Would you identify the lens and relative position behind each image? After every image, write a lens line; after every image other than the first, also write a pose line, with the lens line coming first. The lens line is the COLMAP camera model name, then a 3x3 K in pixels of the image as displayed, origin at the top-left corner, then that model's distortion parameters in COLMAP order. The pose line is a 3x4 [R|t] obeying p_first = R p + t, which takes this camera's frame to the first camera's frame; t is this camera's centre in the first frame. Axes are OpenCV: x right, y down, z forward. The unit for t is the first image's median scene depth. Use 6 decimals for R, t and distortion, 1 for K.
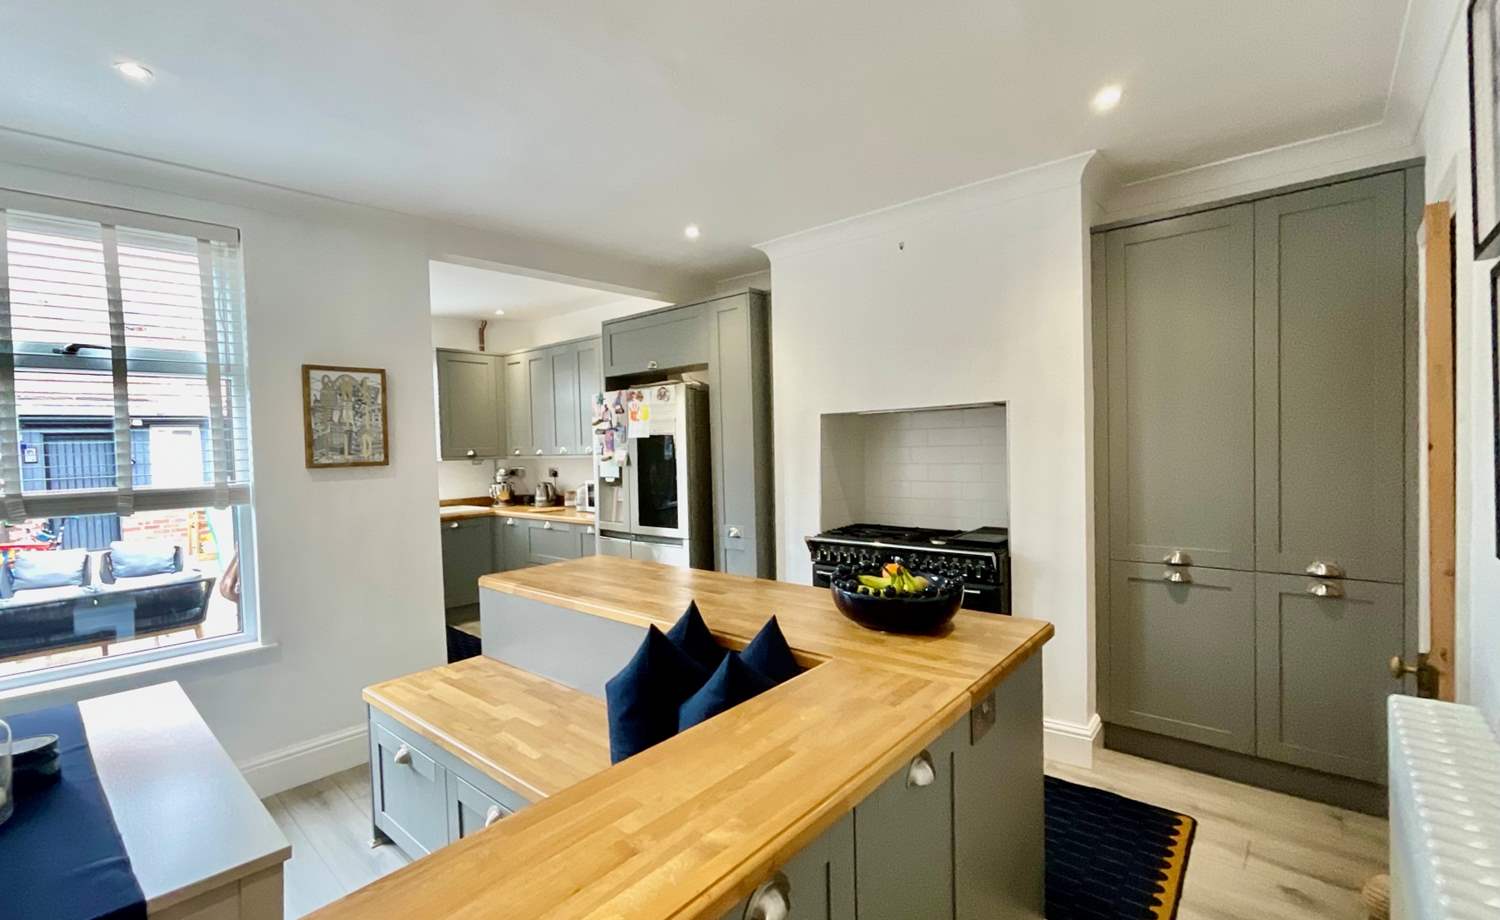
lens RADIAL K [[652.7, 0, 761.5], [0, 652.7, 469.9], [0, 0, 1]] dist [-0.002097, 0.001148]
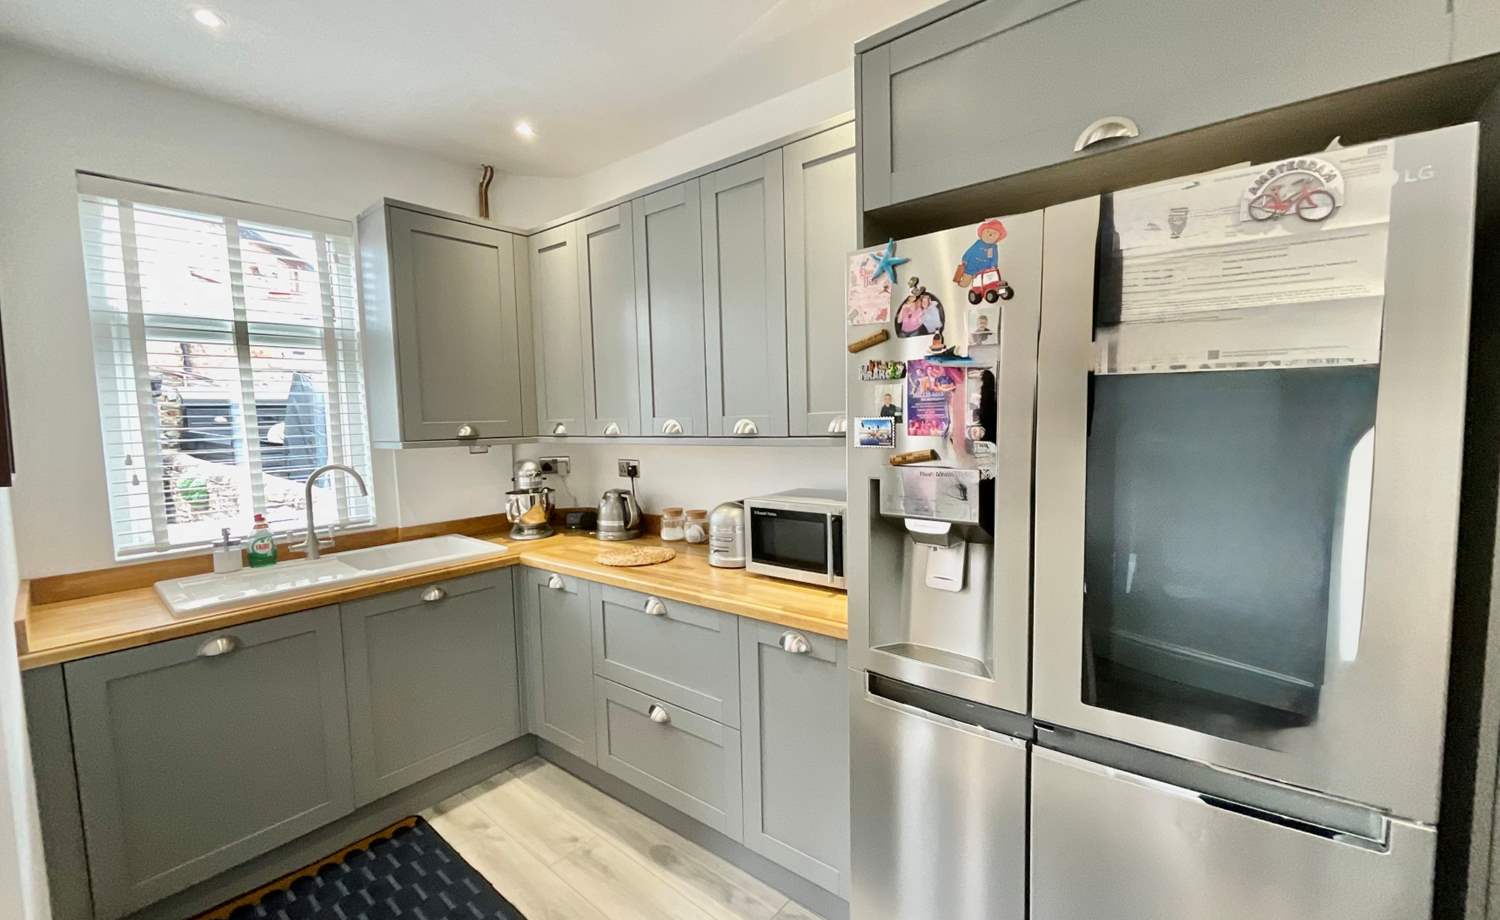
lens RADIAL K [[626.3, 0, 783.1], [0, 626.3, 464.8], [0, 0, 1]] dist [-0.004139, -0.000156]
pose [[0.999018, -0.001985, 0.044258, -0.227111], [0.000338, 0.999308, 0.037191, -0.018139], [-0.044301, -0.037139, 0.998328, 0.516789]]
